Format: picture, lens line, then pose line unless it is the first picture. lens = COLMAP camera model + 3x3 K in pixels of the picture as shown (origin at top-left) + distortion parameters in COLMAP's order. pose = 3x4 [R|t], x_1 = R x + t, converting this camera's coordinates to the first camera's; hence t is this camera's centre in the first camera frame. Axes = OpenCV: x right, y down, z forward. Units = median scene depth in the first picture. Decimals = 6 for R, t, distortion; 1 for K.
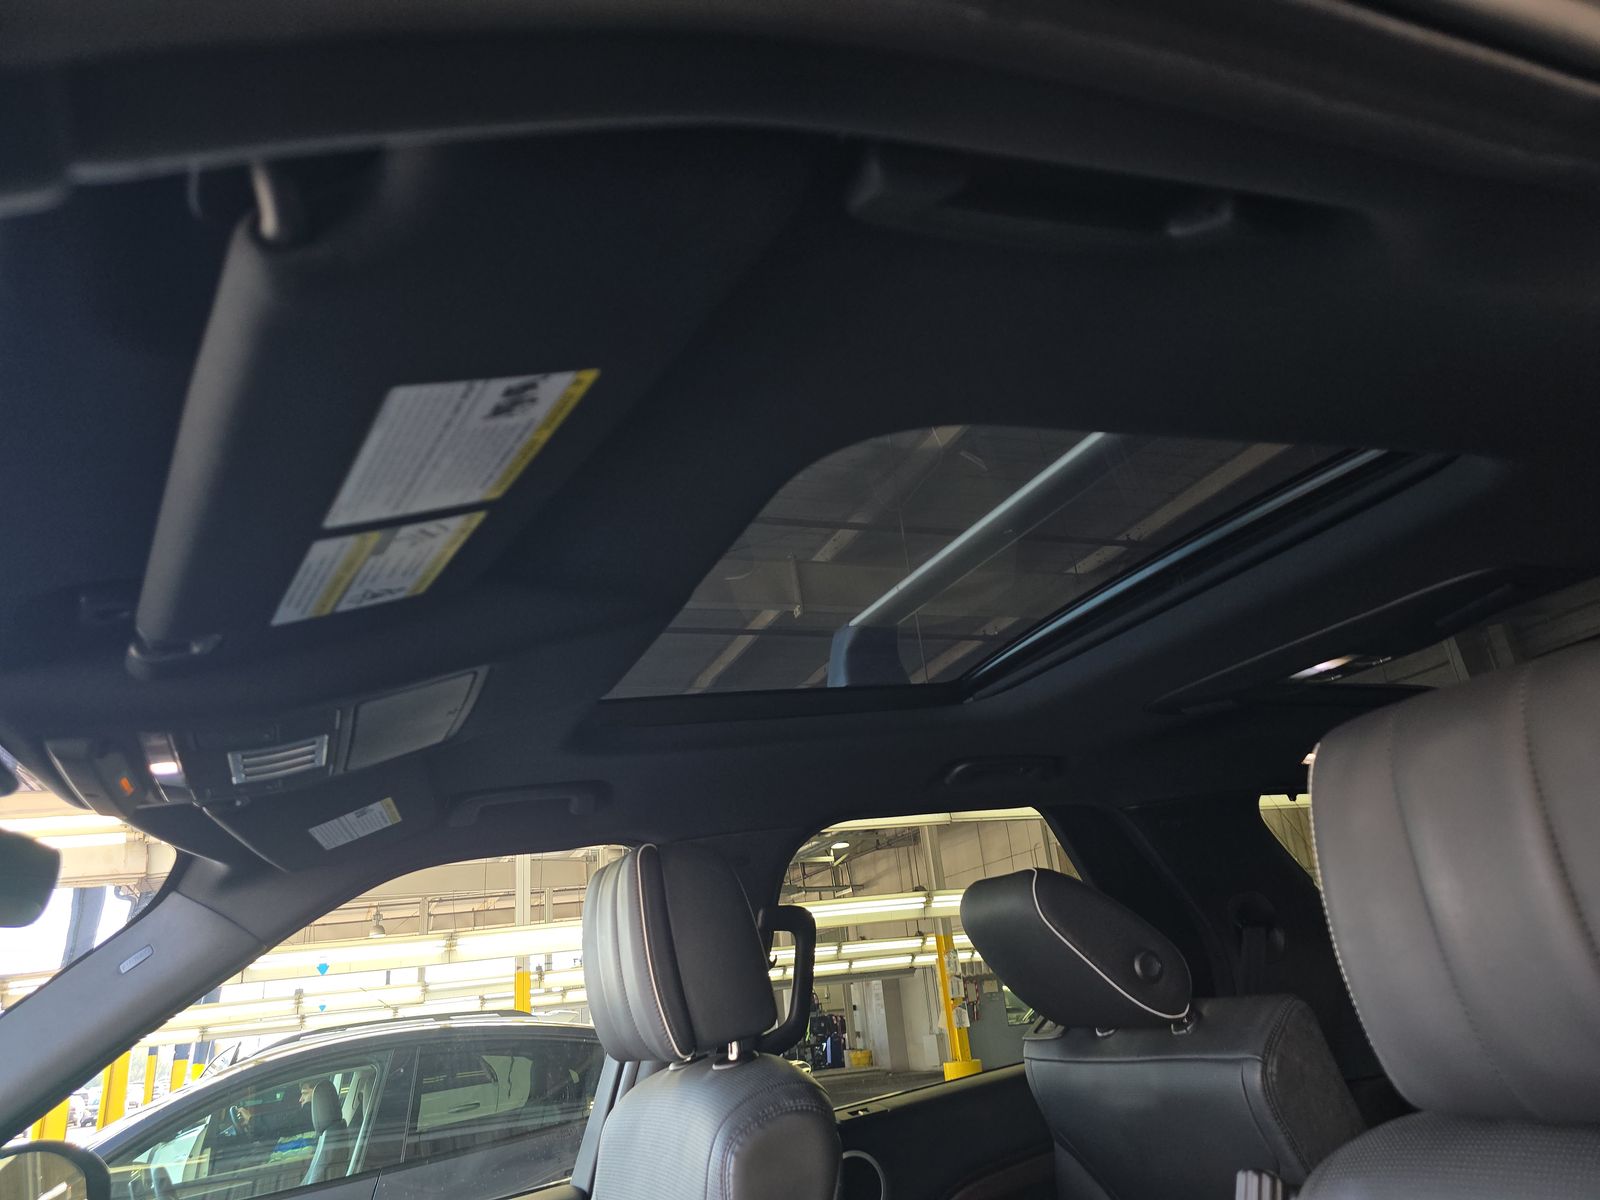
lens RADIAL K [[1083.2, 0, 804.9], [0, 1083.2, 599.0], [0, 0, 1]] dist [0.033563, -0.028207]
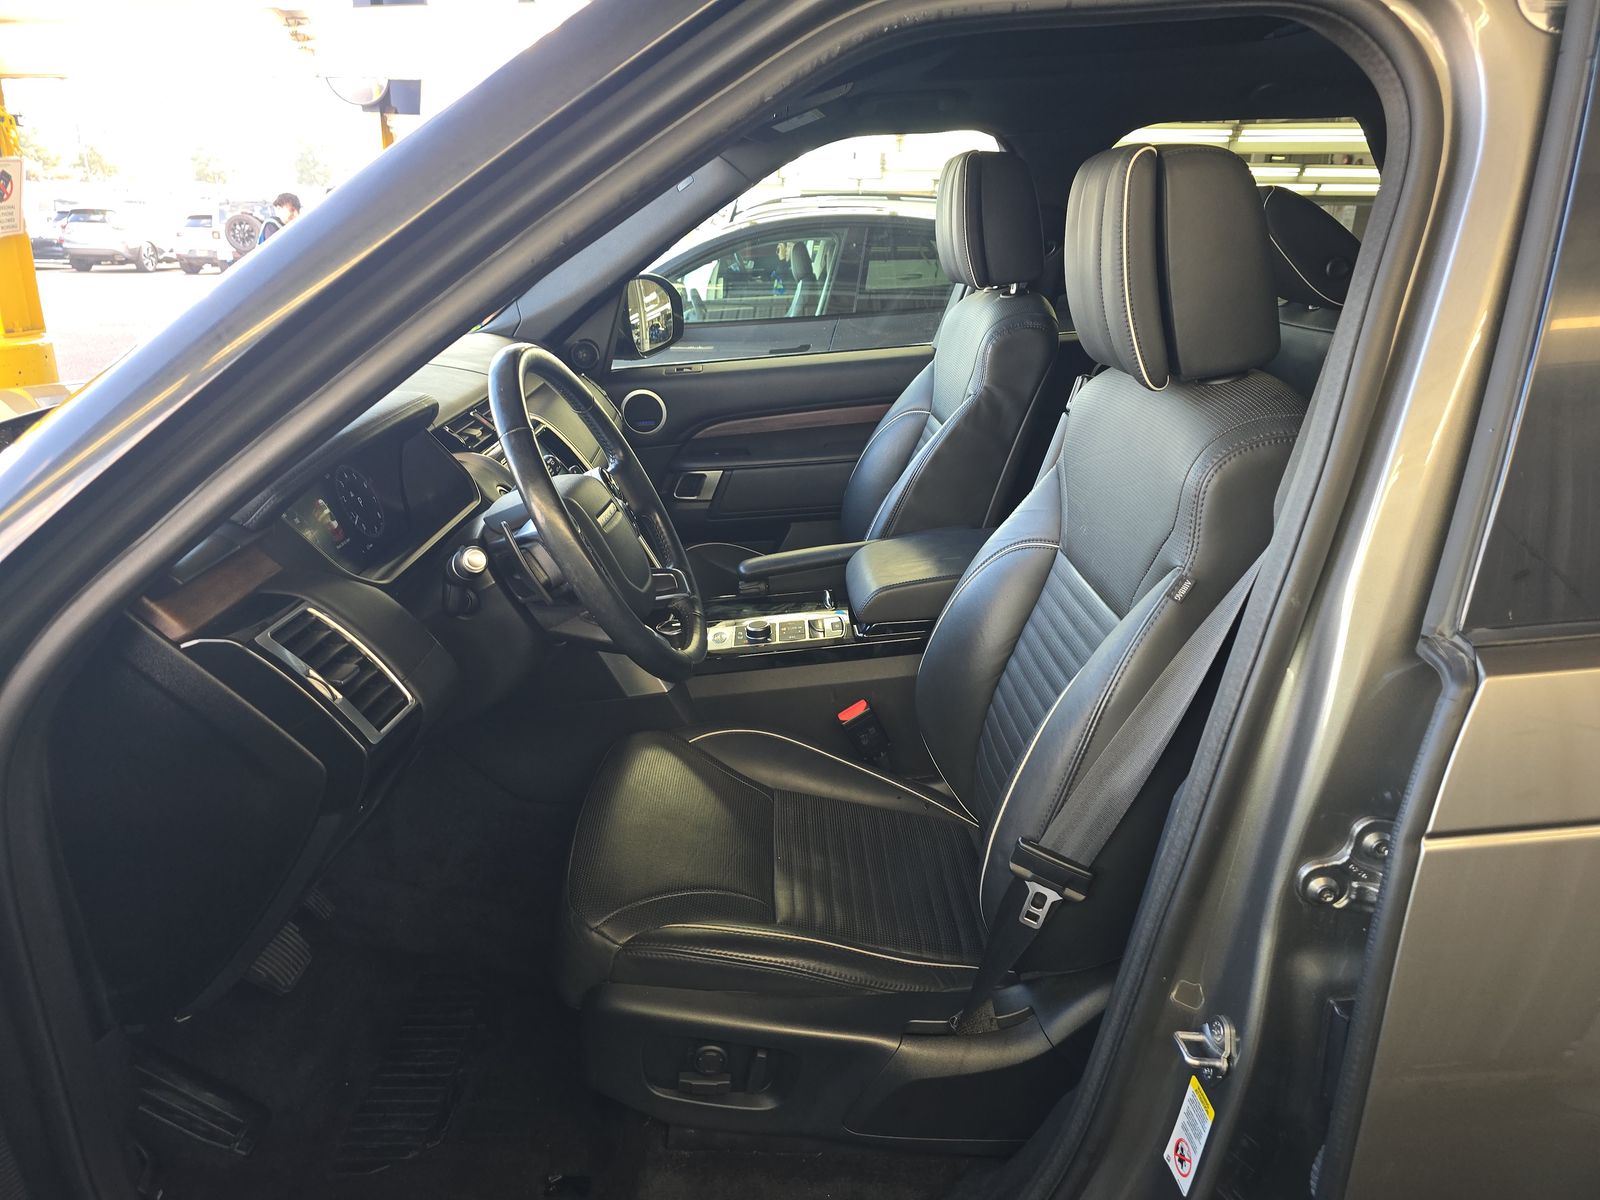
lens RADIAL K [[1083.2, 0, 799.4], [0, 1083.2, 601.7], [0, 0, 1]] dist [0.033563, -0.028207]
pose [[0.917435, 0.239766, -0.317530, 0.063195], [0.028666, 0.756139, 0.653783, -0.071205], [0.396852, -0.608906, 0.686835, -0.124905]]
